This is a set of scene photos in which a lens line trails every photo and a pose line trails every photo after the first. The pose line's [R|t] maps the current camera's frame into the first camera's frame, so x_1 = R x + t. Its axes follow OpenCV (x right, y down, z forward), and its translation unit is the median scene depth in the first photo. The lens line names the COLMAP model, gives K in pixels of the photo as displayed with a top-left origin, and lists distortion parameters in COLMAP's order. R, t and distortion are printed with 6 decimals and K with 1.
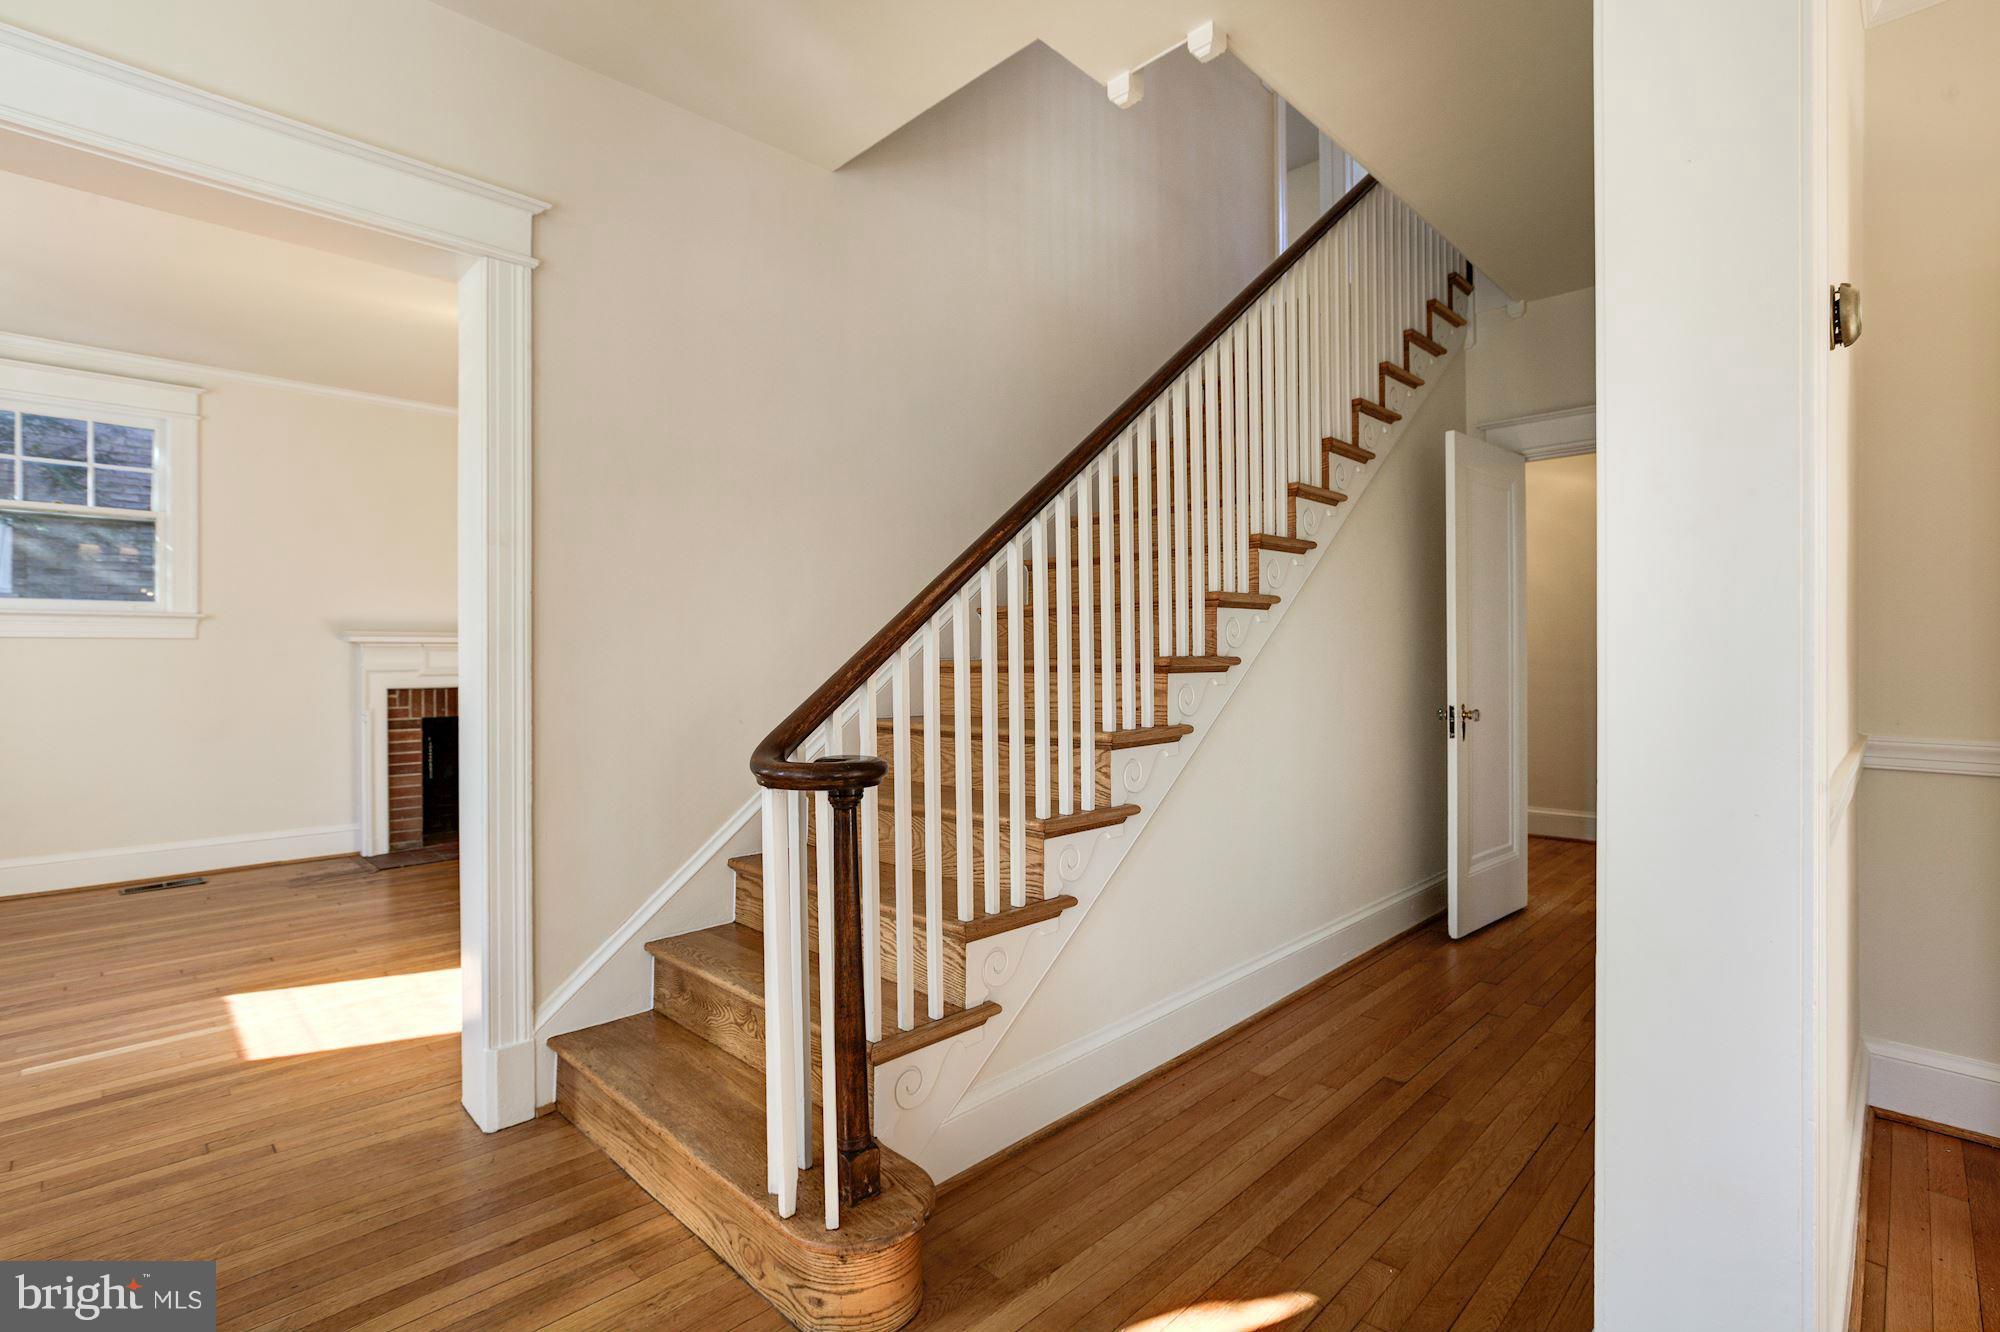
lens RADIAL K [[926.6, 0, 1000.0], [0, 926.6, 666.0], [0, 0, 1]] dist [-0.001638, -0.000722]
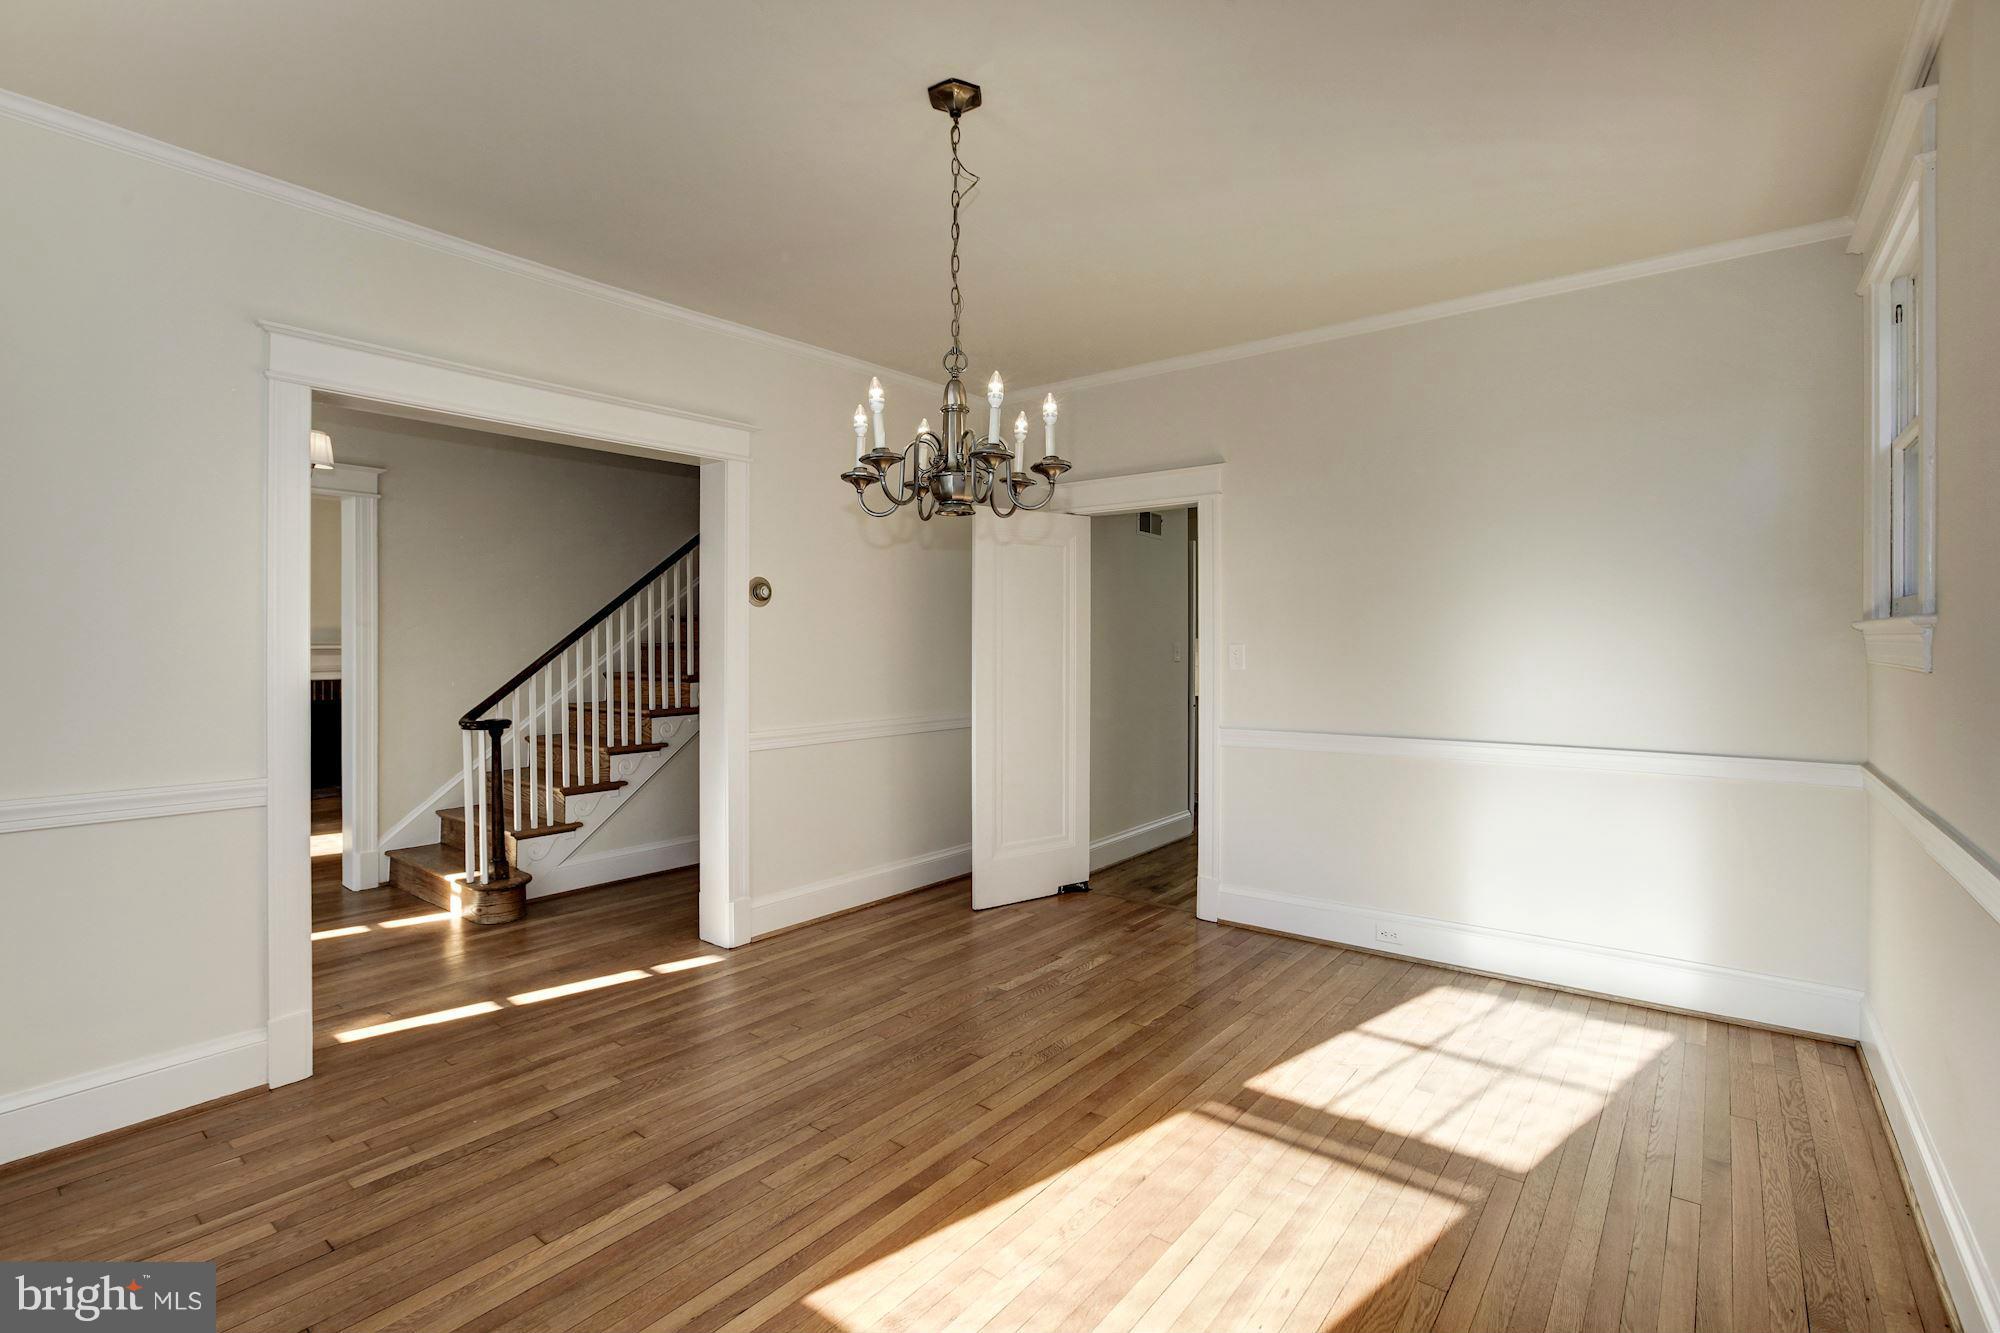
lens RADIAL K [[902.7, 0, 999.8], [0, 902.7, 655.6], [0, 0, 1]] dist [0.000149, 0.000086]
pose [[0.994854, 0.005700, 0.101158, 0.739445], [-0.006285, 0.999965, 0.005463, -0.077587], [-0.101123, -0.006070, 0.994855, -1.268206]]
